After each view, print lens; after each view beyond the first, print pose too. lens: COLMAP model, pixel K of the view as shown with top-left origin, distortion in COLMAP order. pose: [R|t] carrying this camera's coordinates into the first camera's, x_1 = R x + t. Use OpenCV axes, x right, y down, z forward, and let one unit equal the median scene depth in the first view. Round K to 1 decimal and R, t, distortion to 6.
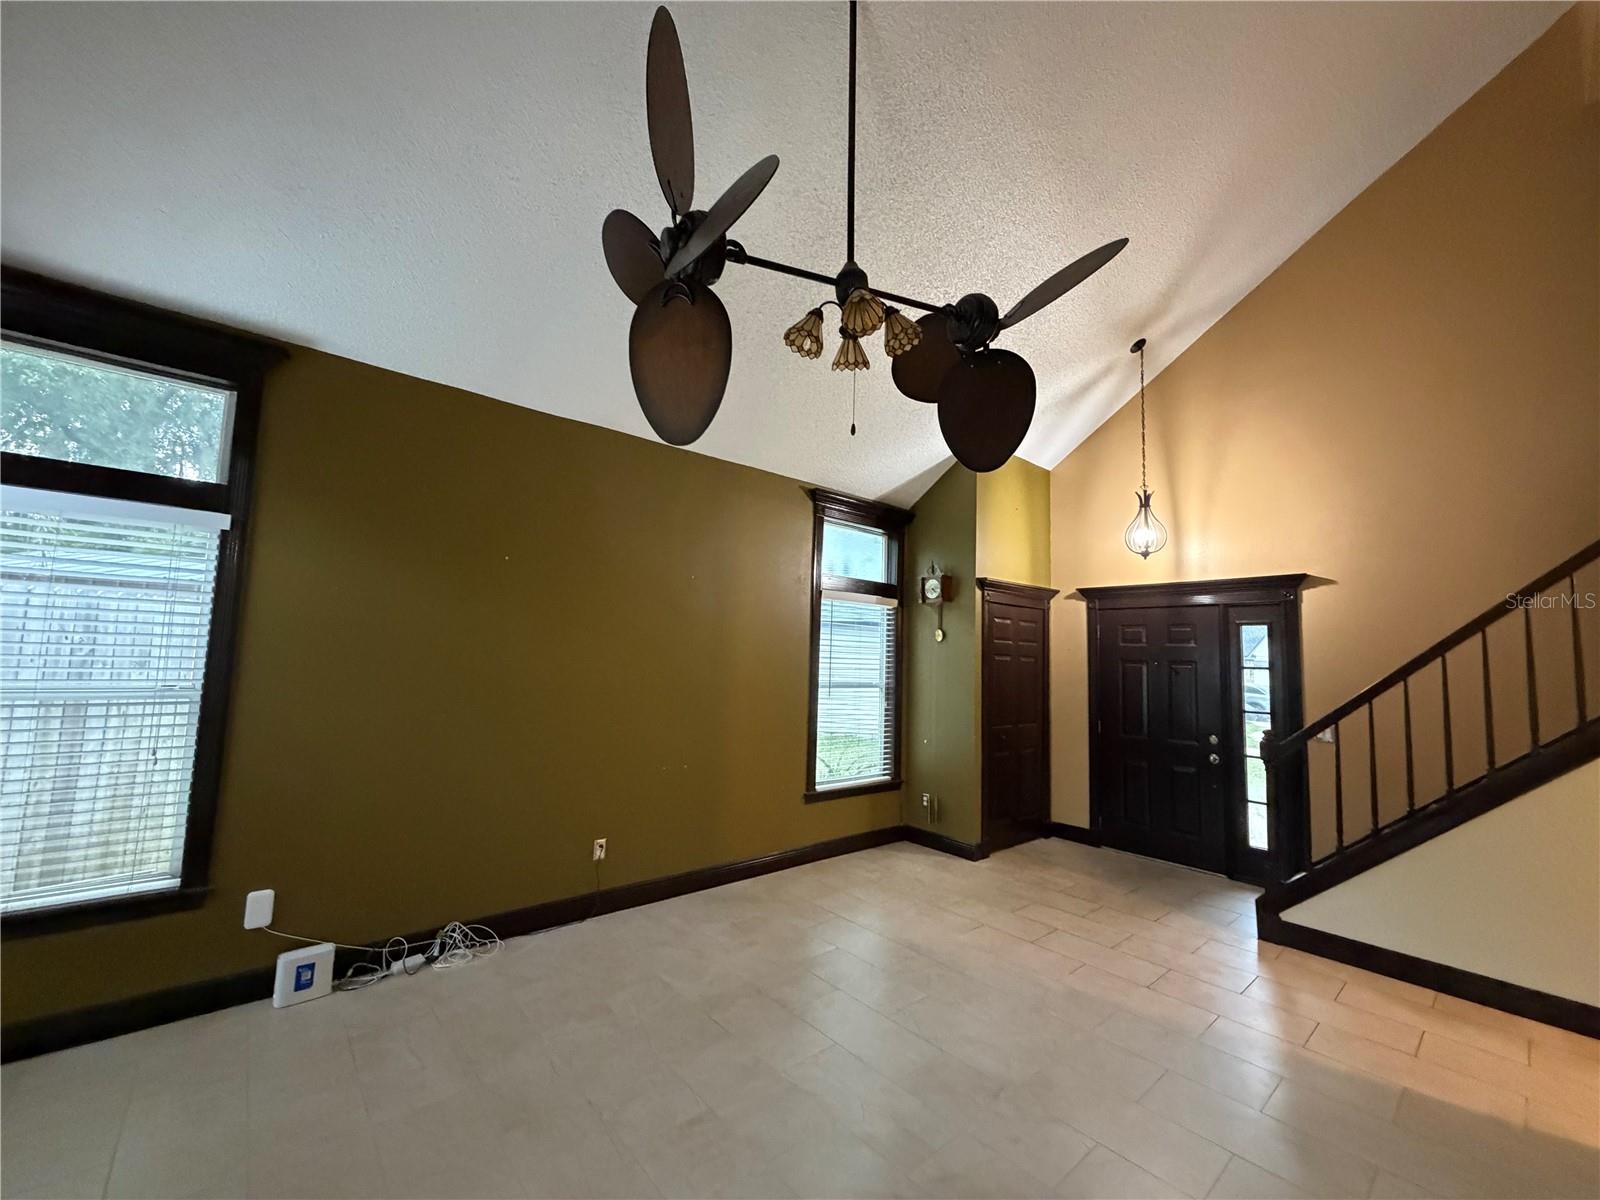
lens RADIAL K [[638.5, 0, 794.0], [0, 638.5, 598.2], [0, 0, 1]] dist [0.001024, -0.003128]
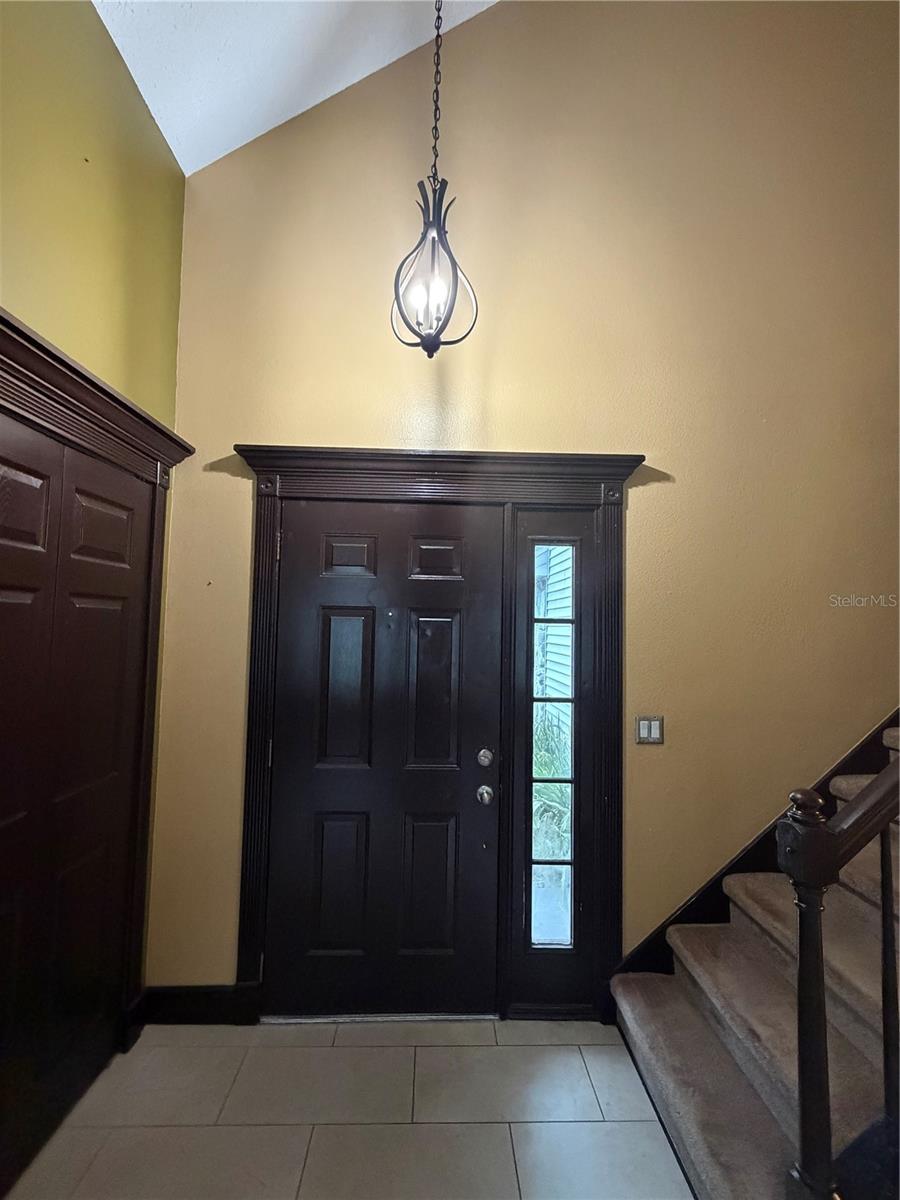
lens RADIAL K [[522.1, 0, 447.0], [0, 522.1, 600.0], [0, 0, 1]] dist [0.000620, -0.000174]
pose [[0.623990, 0.021239, 0.781143, 0.273023], [-0.069597, 0.997168, 0.028483, 0.075090], [-0.778327, -0.072138, 0.623702, 0.701036]]
